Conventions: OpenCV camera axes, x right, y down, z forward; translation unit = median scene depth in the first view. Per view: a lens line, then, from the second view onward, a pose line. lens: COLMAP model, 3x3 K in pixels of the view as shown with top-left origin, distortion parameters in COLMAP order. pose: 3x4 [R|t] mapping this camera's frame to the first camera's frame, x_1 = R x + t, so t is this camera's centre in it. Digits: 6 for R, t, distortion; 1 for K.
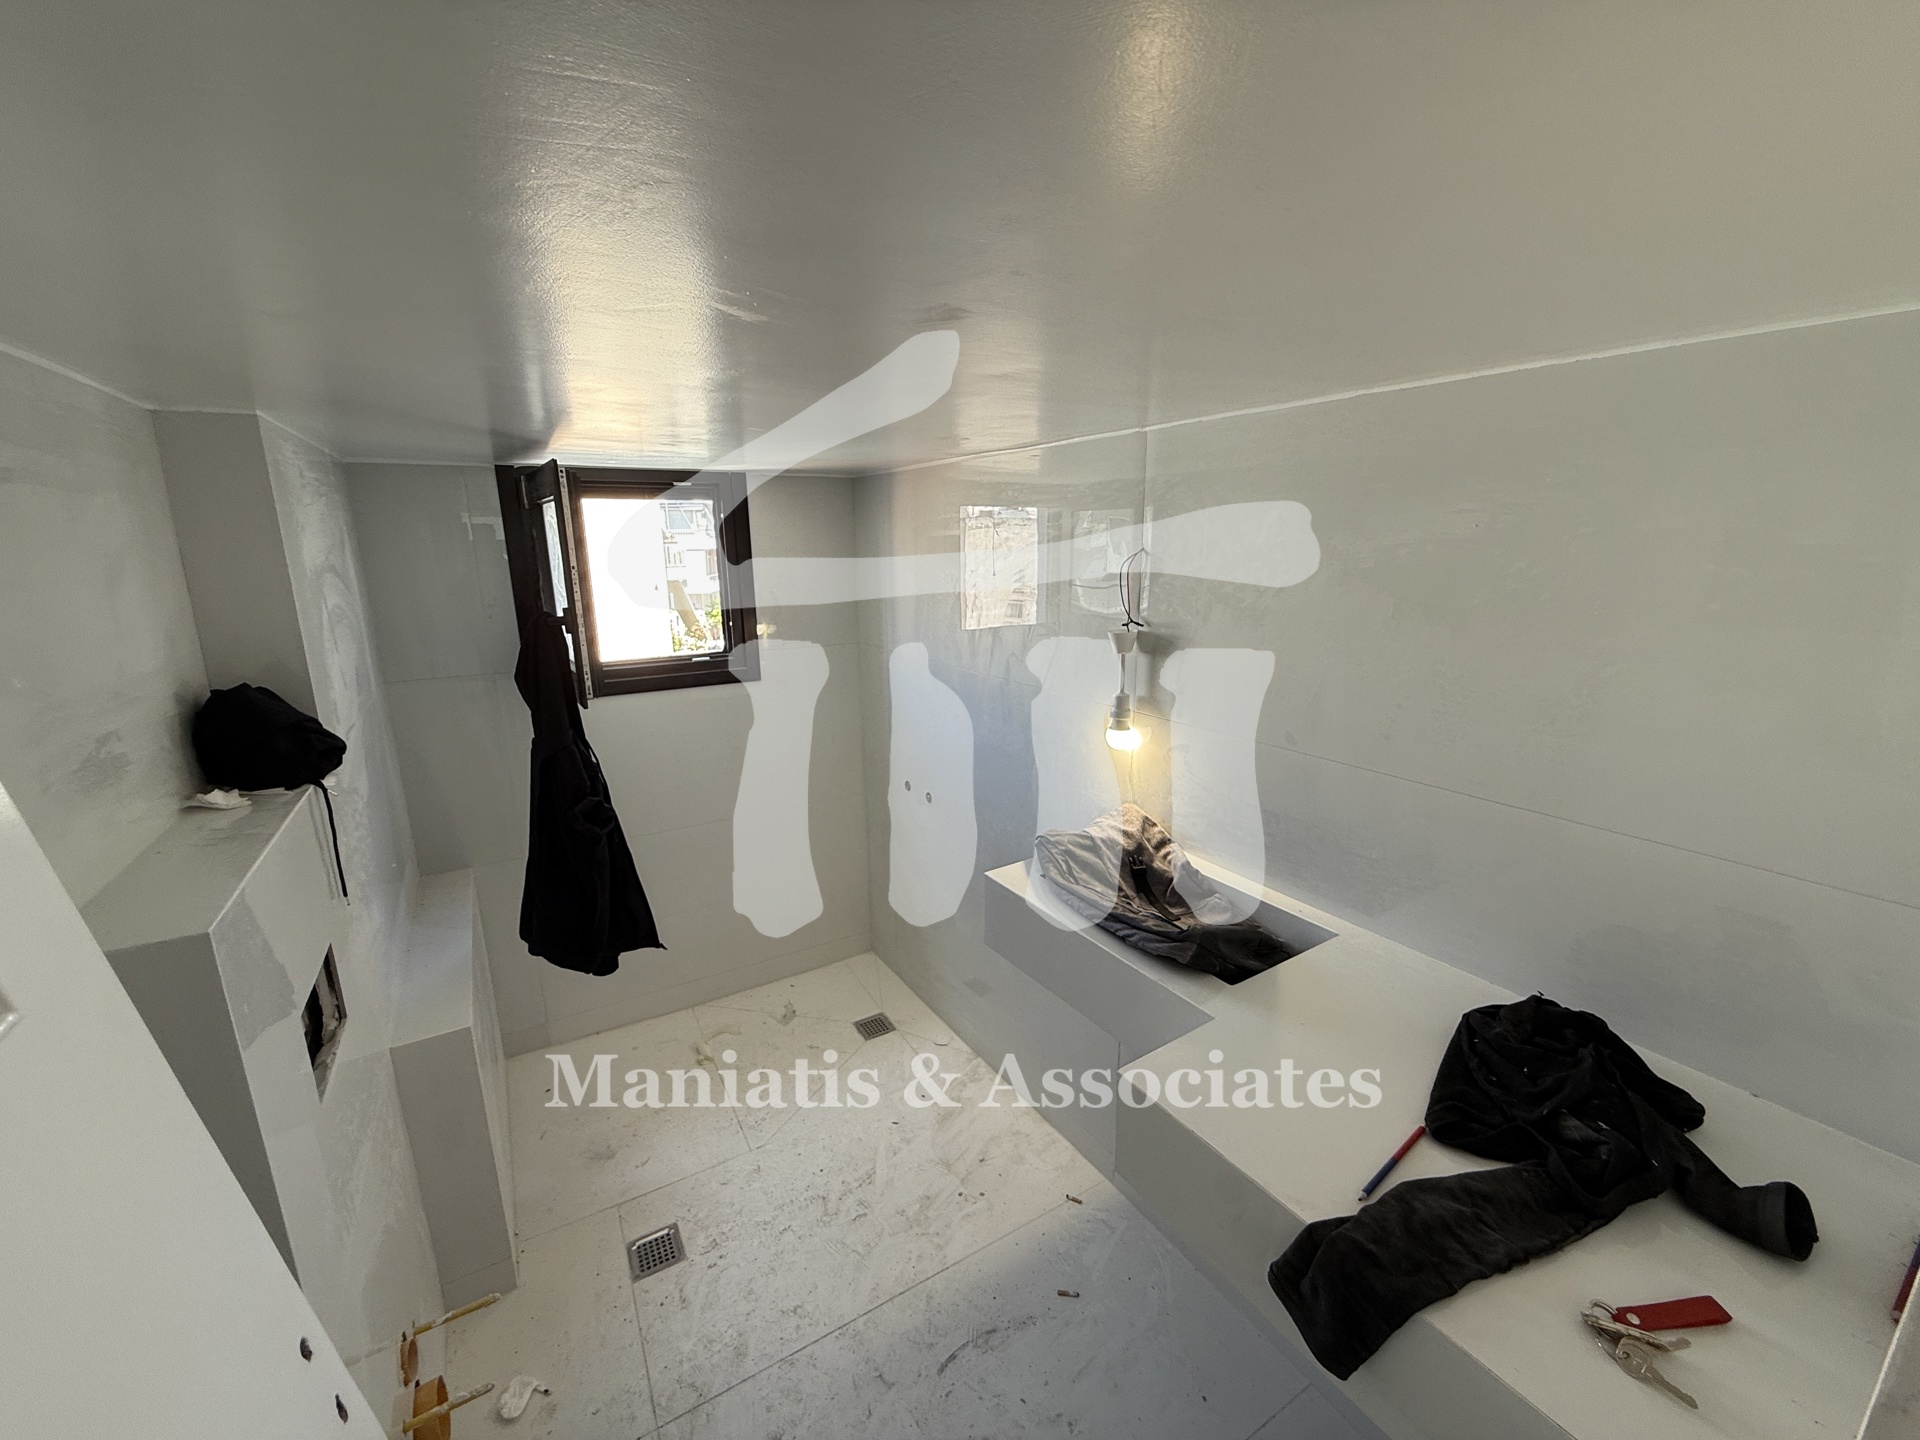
lens RADIAL K [[757.5, 0, 952.0], [0, 757.5, 721.6], [0, 0, 1]] dist [-0.005492, 0.000603]
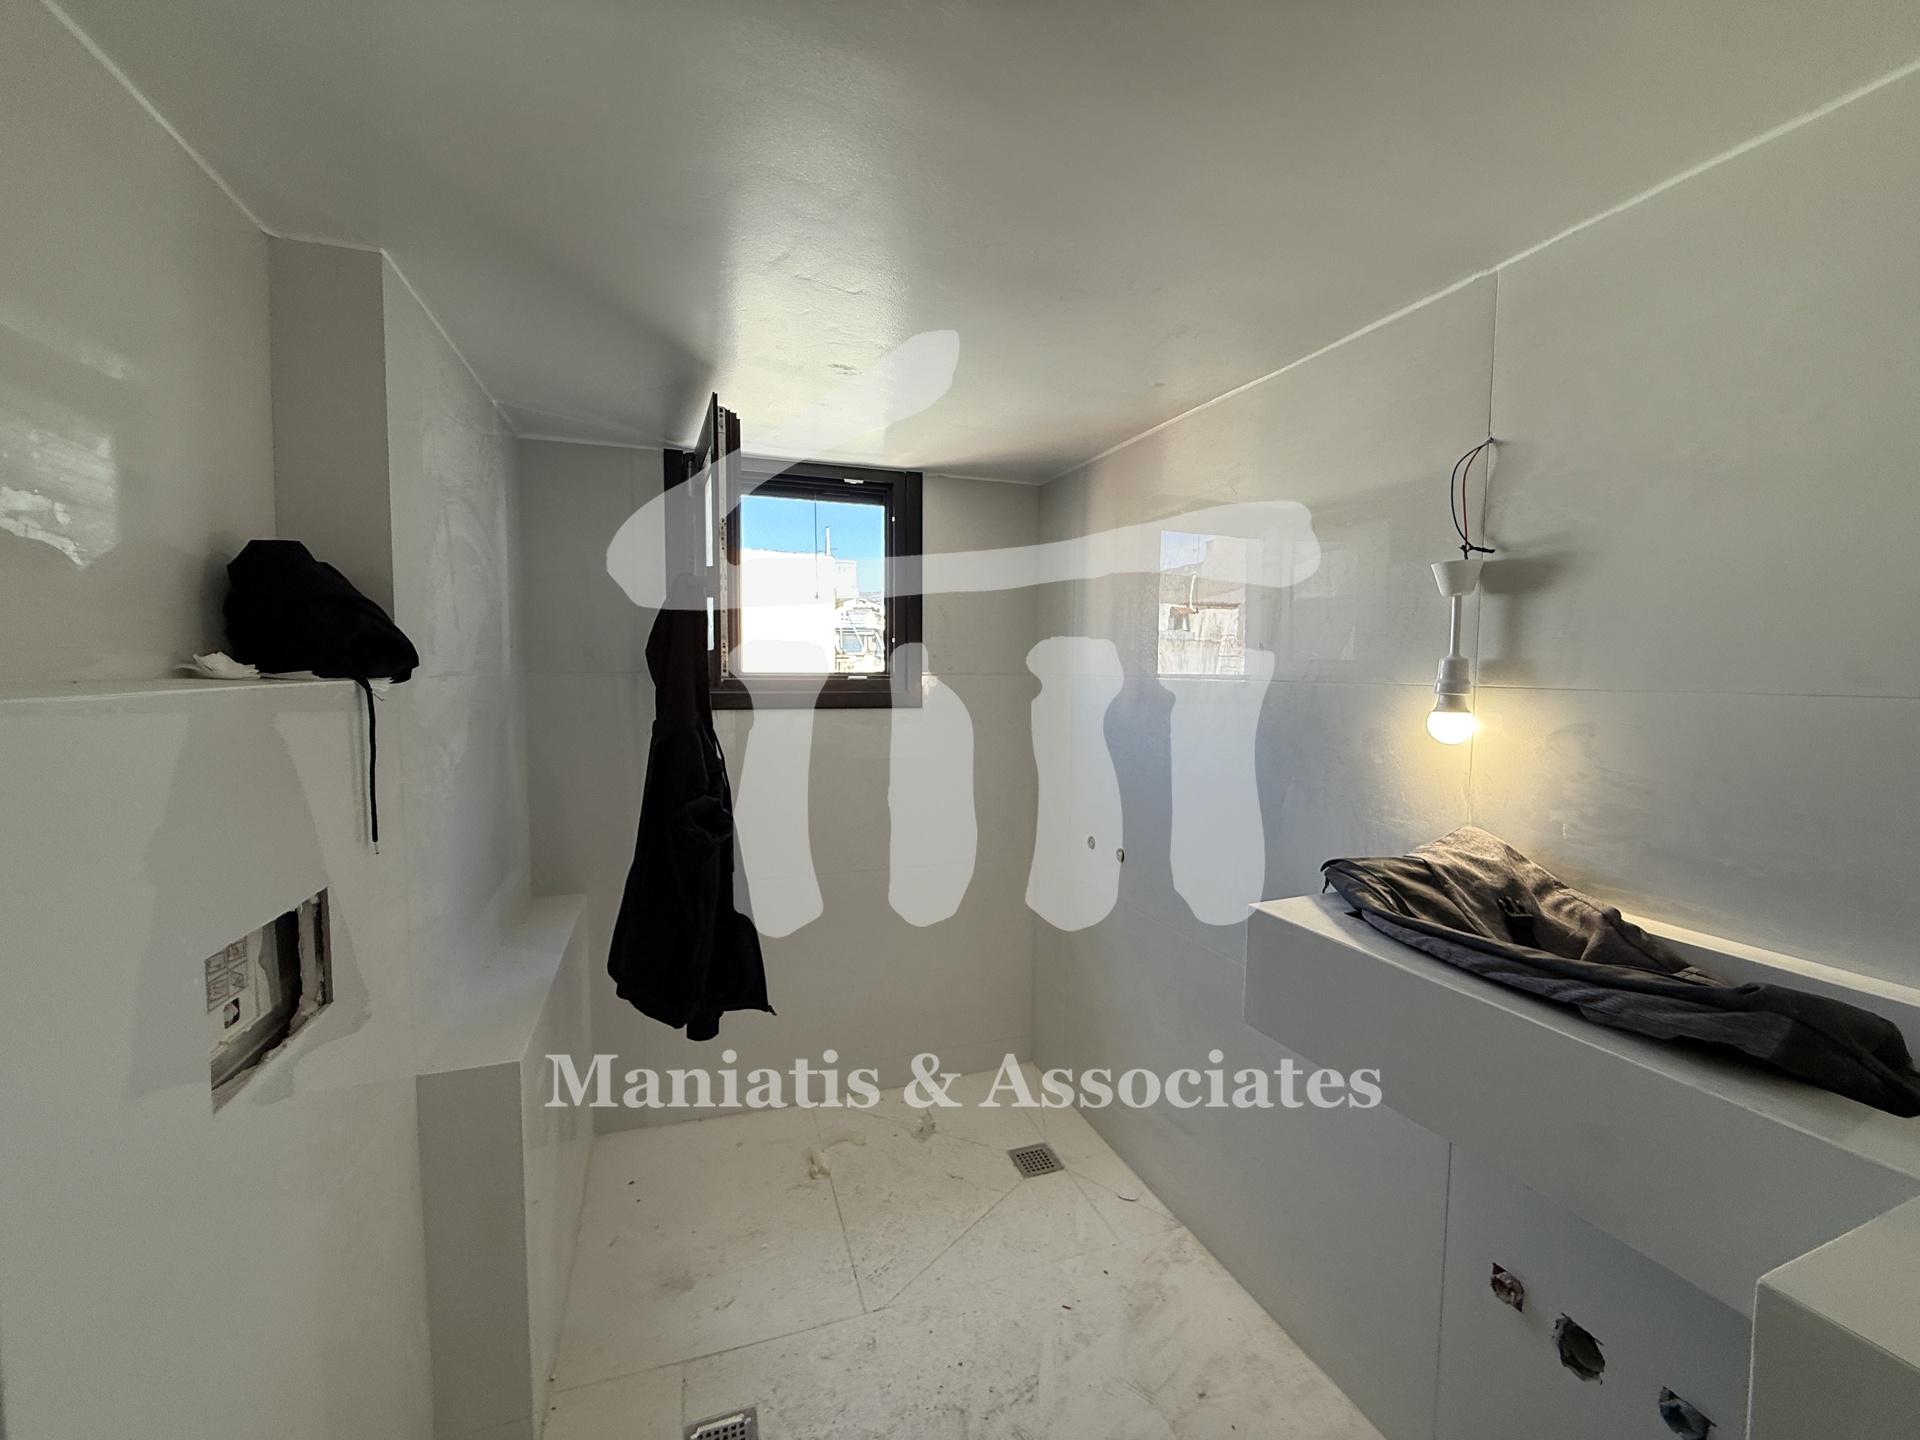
lens RADIAL K [[757.5, 0, 952.0], [0, 757.5, 721.6], [0, 0, 1]] dist [-0.005492, 0.000603]
pose [[0.979054, 0.031307, -0.201177, -0.064684], [-0.064195, 0.985173, -0.159103, 0.135213], [0.193213, 0.168685, 0.966548, 0.250786]]
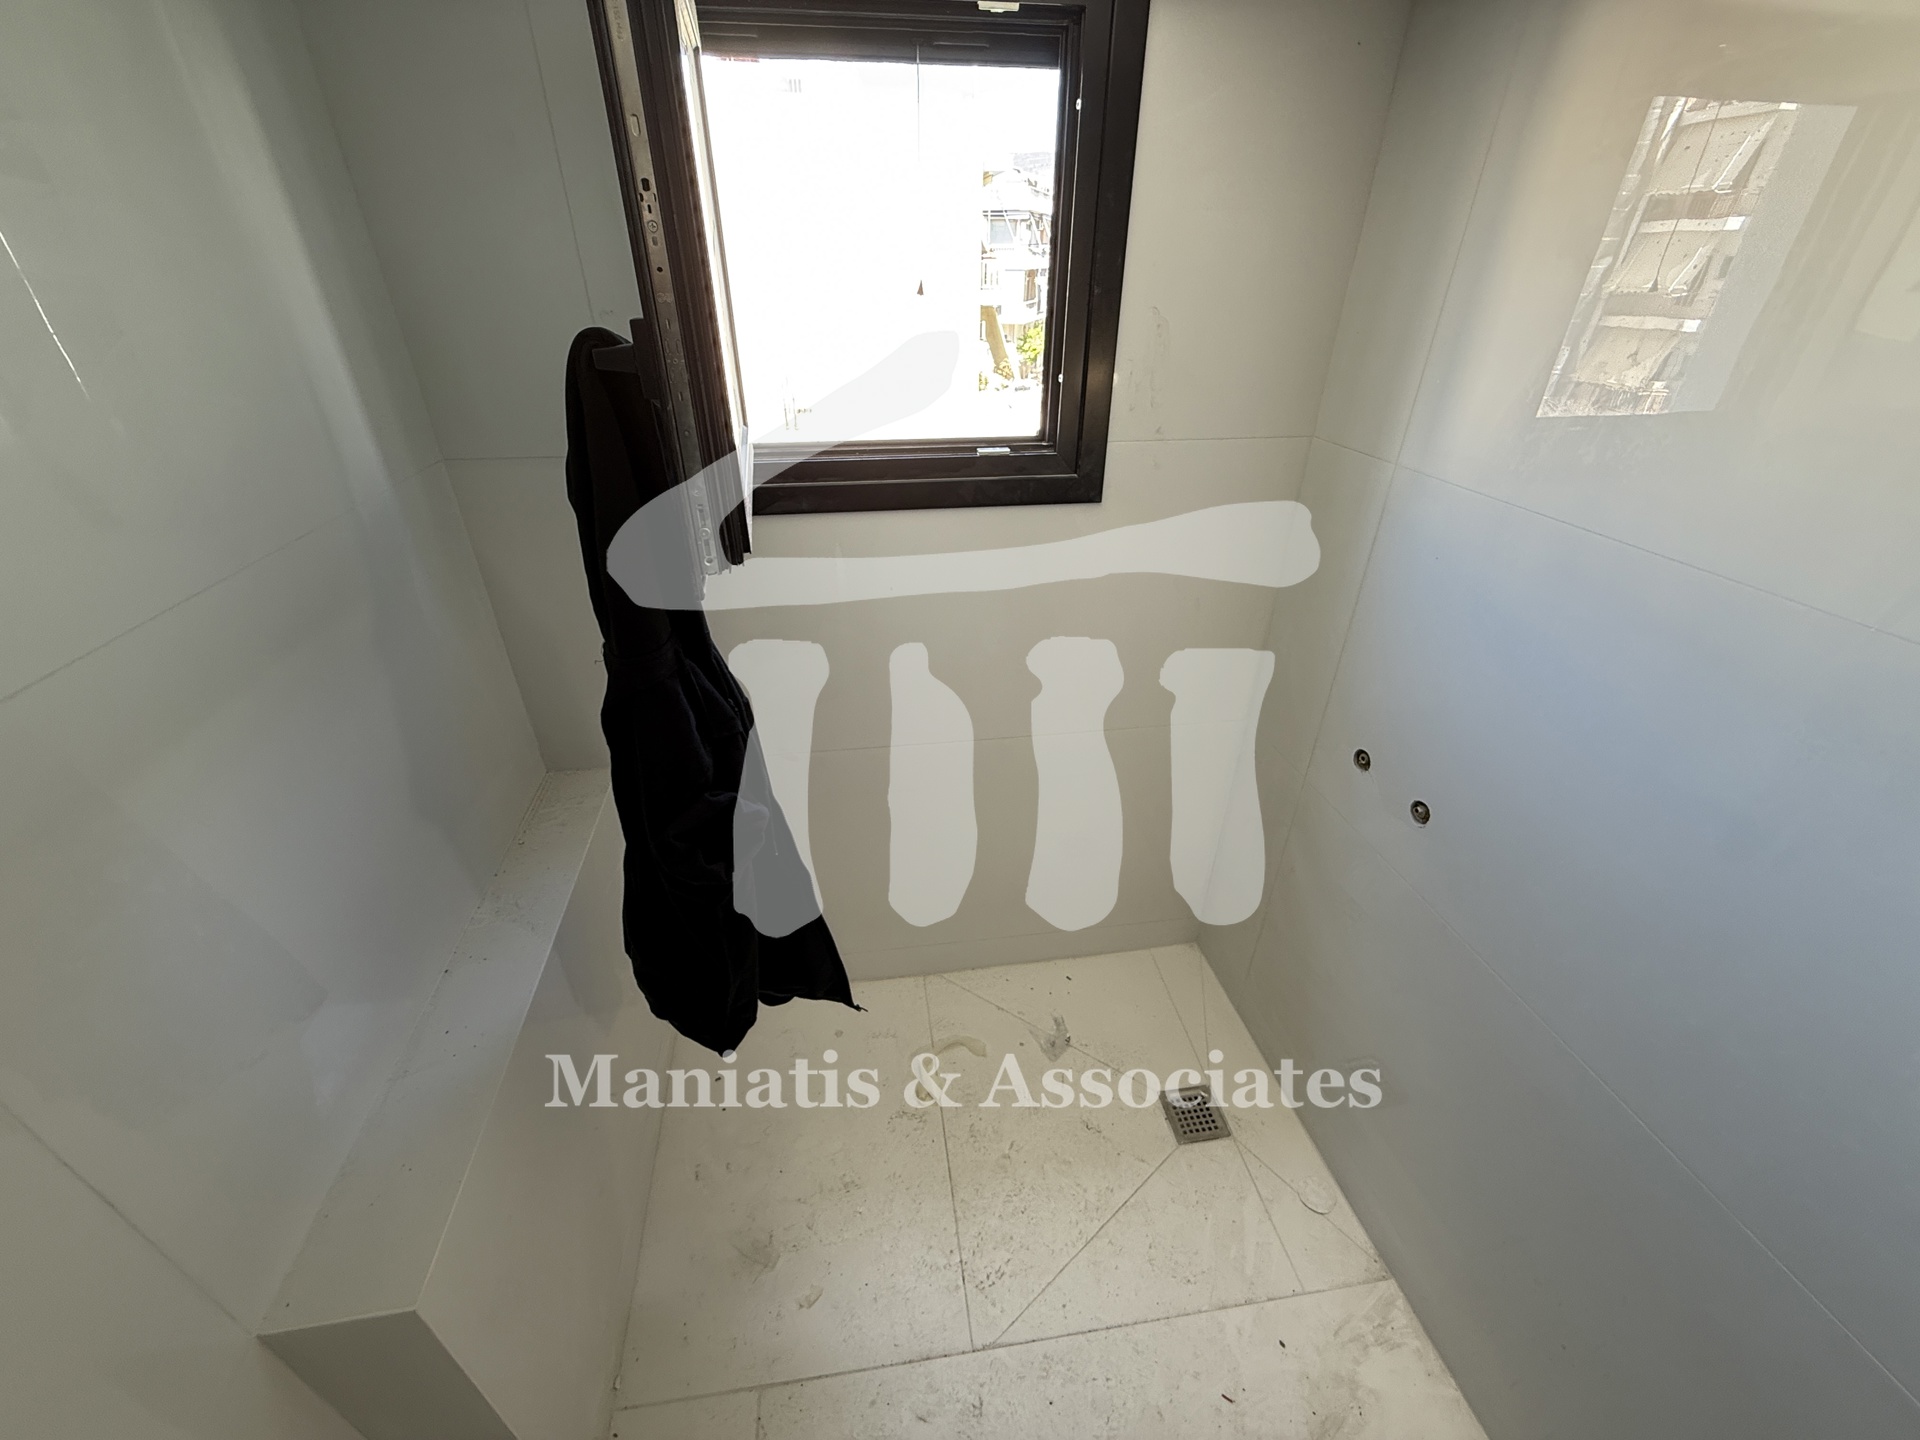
lens RADIAL K [[762.5, 0, 956.8], [0, 762.5, 720.0], [0, 0, 1]] dist [-0.001501, 0.000306]
pose [[0.926687, 0.205026, -0.314985, -0.214502], [-0.100496, 0.942754, 0.317986, -0.099536], [0.362149, -0.263018, 0.894243, 0.664230]]
